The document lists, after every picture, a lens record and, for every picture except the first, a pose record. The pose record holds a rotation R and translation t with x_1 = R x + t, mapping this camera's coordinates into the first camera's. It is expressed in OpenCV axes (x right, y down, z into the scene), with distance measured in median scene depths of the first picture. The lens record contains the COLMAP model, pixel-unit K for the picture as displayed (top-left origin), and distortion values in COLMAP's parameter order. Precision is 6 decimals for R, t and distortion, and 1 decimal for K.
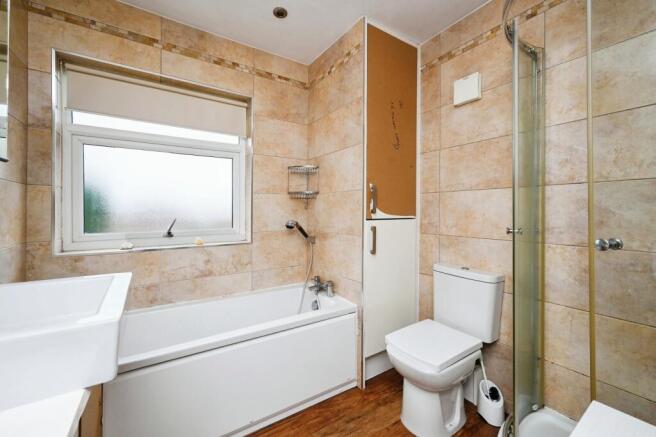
lens RADIAL K [[269.2, 0, 327.3], [0, 269.2, 213.5], [0, 0, 1]] dist [0.000061, 0.000138]
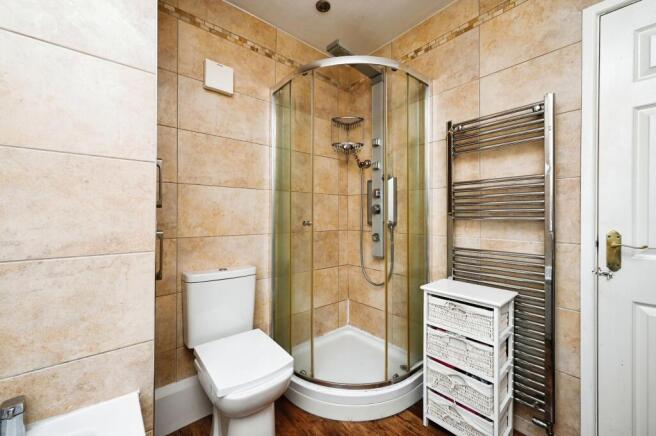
lens RADIAL K [[262.8, 0, 326.4], [0, 262.8, 218.7], [0, 0, 1]] dist [0.000089, -0.000235]
pose [[-0.119601, -0.010049, 0.992771, -0.424430], [0.007315, 0.999913, 0.011002, 0.019378], [-0.992795, 0.008578, -0.119517, 0.730842]]
